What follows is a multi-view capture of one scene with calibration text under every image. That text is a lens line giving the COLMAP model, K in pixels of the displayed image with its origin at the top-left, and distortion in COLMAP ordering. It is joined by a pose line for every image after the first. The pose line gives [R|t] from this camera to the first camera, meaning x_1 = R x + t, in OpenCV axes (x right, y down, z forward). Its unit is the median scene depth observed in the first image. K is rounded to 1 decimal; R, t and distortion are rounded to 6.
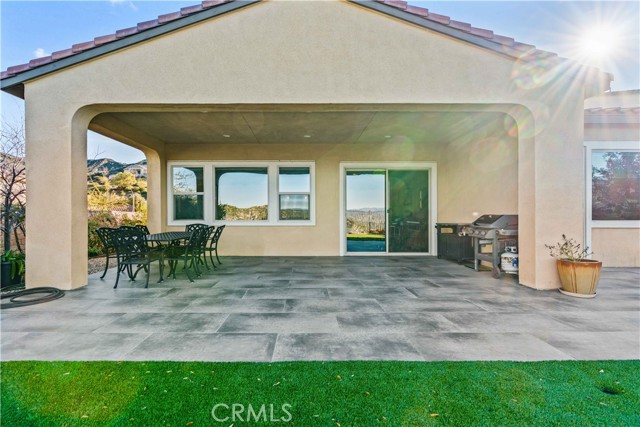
lens RADIAL K [[296.5, 0, 319.7], [0, 296.5, 213.9], [0, 0, 1]] dist [-0.002085, 0.000891]
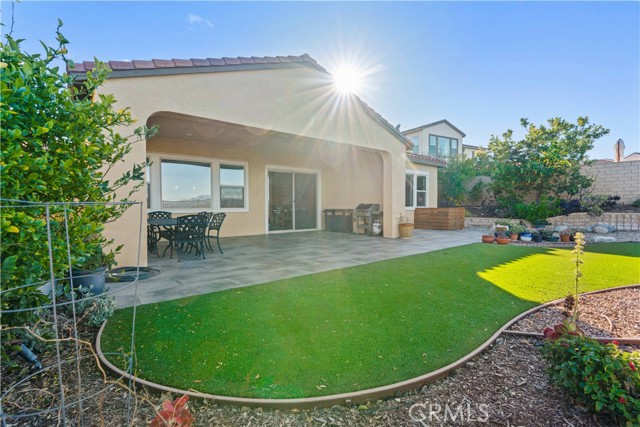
lens RADIAL K [[296.5, 0, 320.0], [0, 296.5, 211.5], [0, 0, 1]] dist [-0.002085, 0.000891]
pose [[0.774306, -0.012958, 0.632679, -0.590156], [-0.005031, 0.999633, 0.026631, 0.002145], [-0.632791, -0.023803, 0.773956, -0.194886]]
